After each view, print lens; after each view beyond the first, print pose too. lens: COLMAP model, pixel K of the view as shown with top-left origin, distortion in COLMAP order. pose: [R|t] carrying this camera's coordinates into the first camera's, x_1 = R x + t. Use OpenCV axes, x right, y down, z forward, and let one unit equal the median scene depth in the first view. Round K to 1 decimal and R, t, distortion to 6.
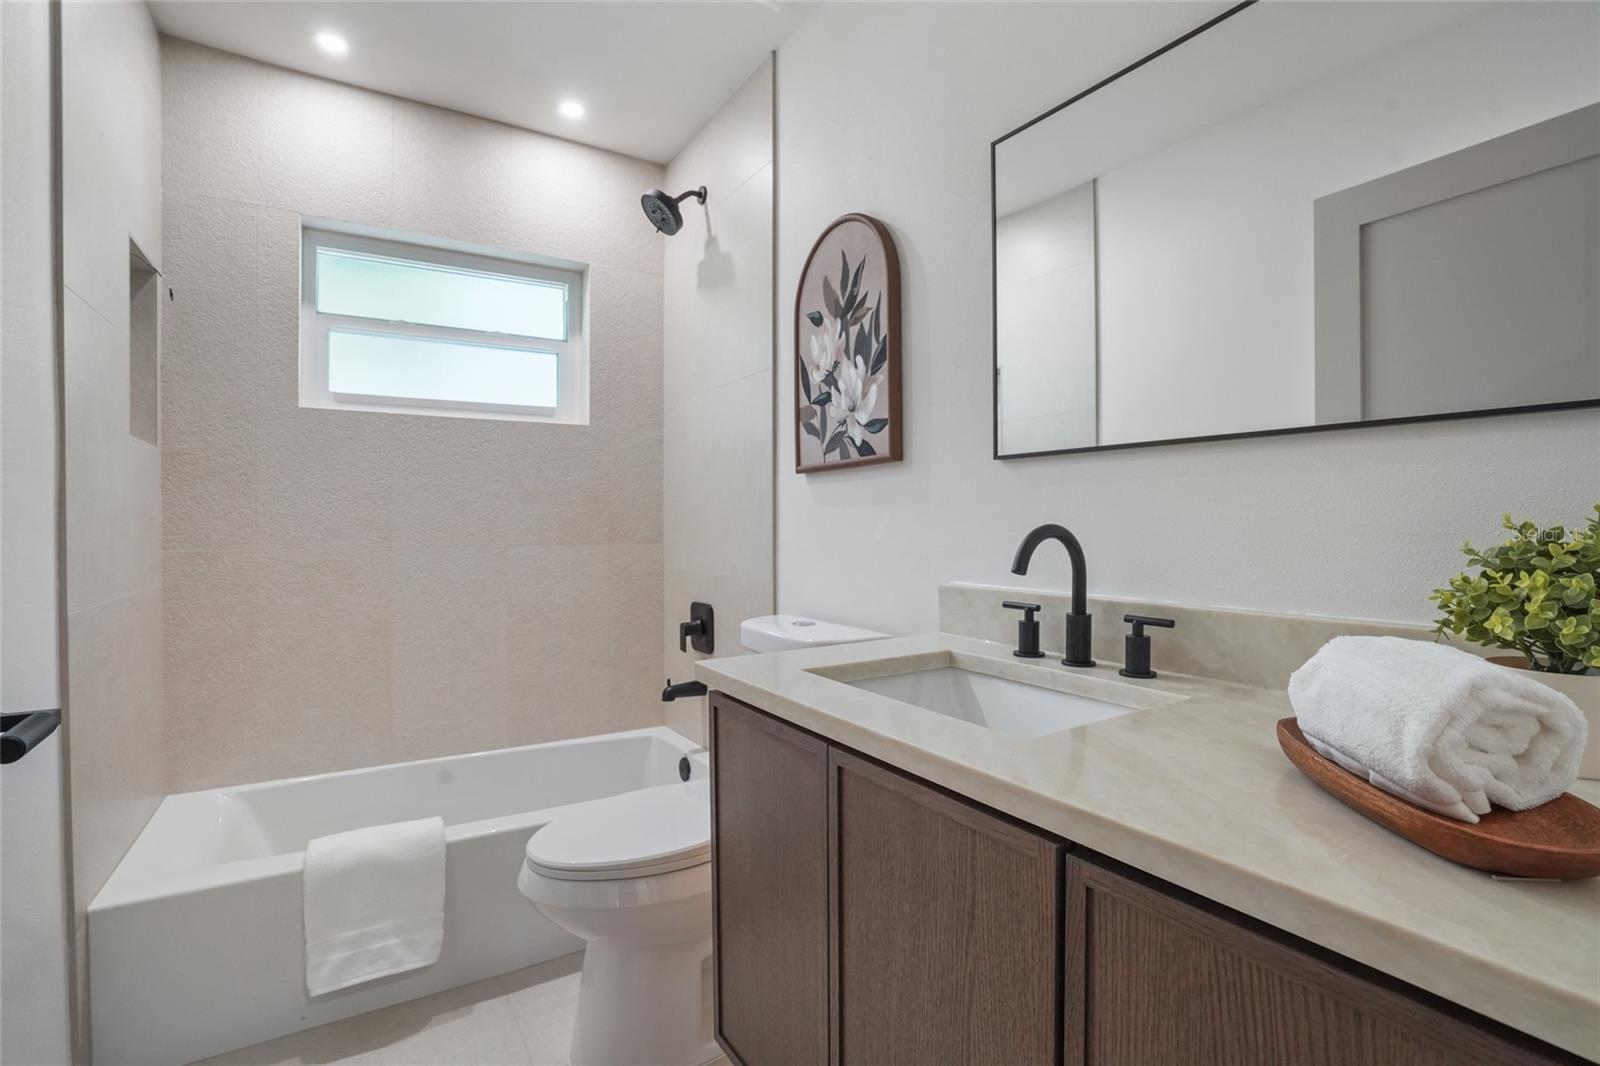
lens RADIAL K [[757.5, 0, 806.7], [0, 757.5, 526.0], [0, 0, 1]] dist [-0.019725, 0.000530]
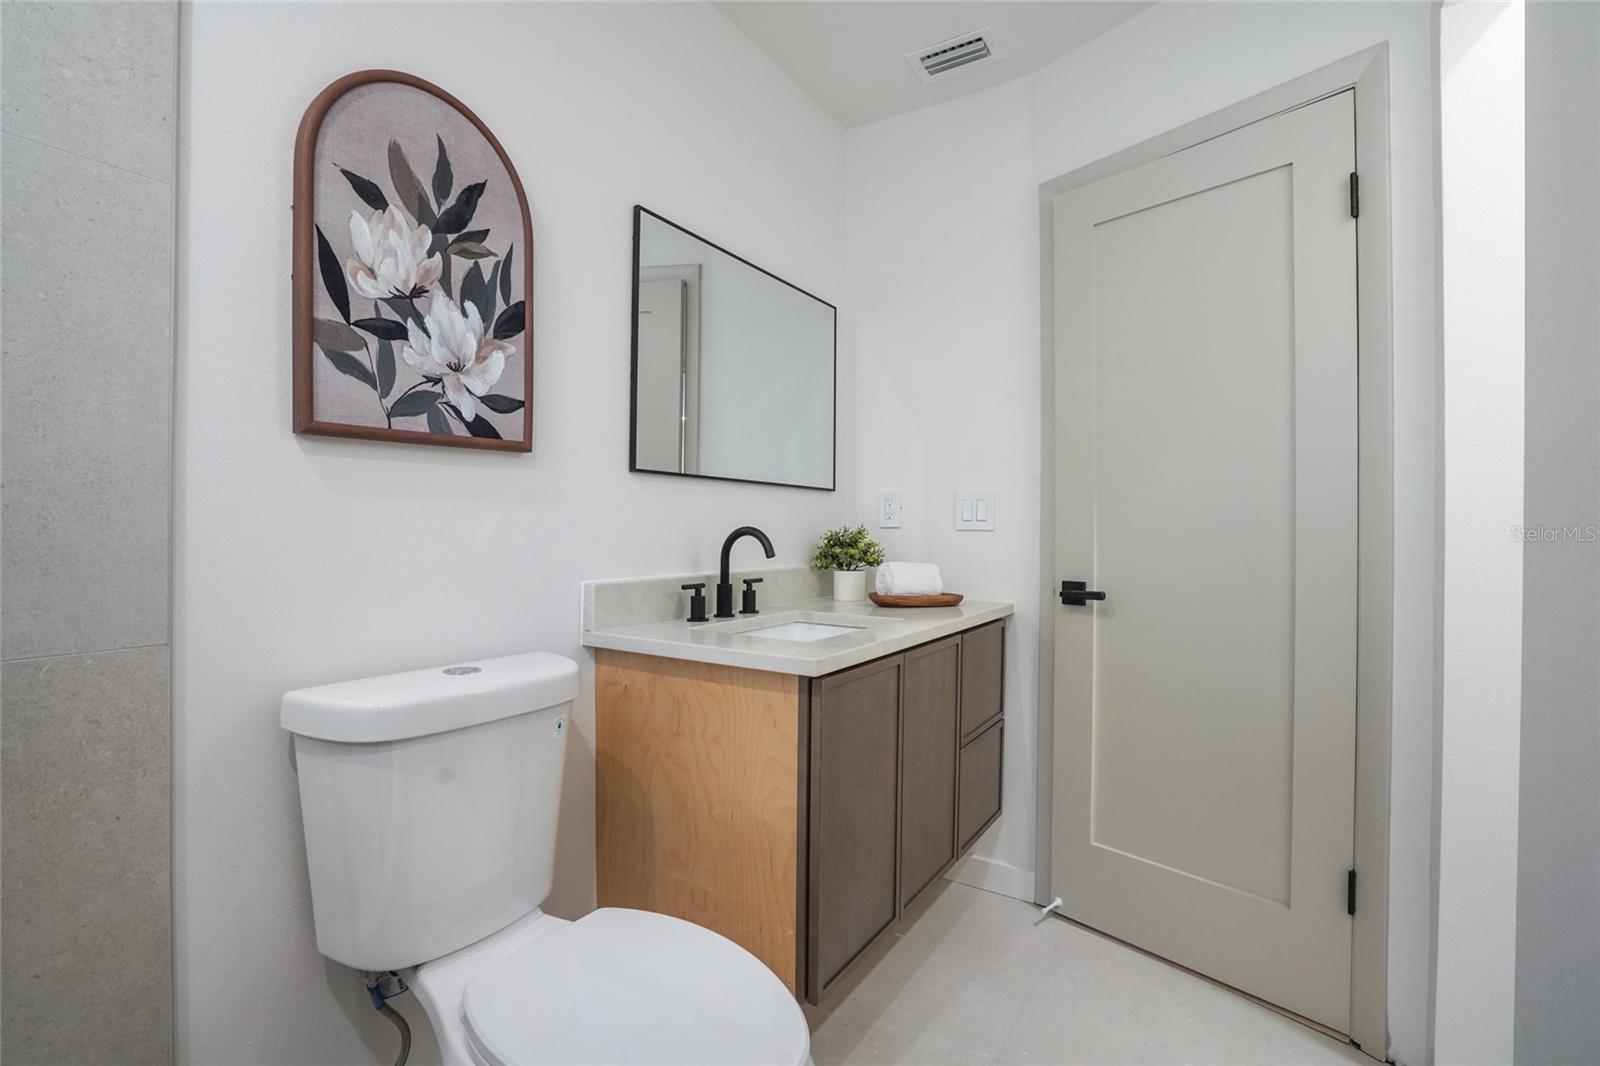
lens RADIAL K [[757.5, 0, 806.7], [0, 757.5, 526.0], [0, 0, 1]] dist [-0.019725, 0.000530]
pose [[-0.433645, -0.000107, 0.901084, -0.746372], [-0.002890, 0.999995, -0.001273, -0.001320], [-0.901079, -0.003156, -0.433643, 1.010840]]
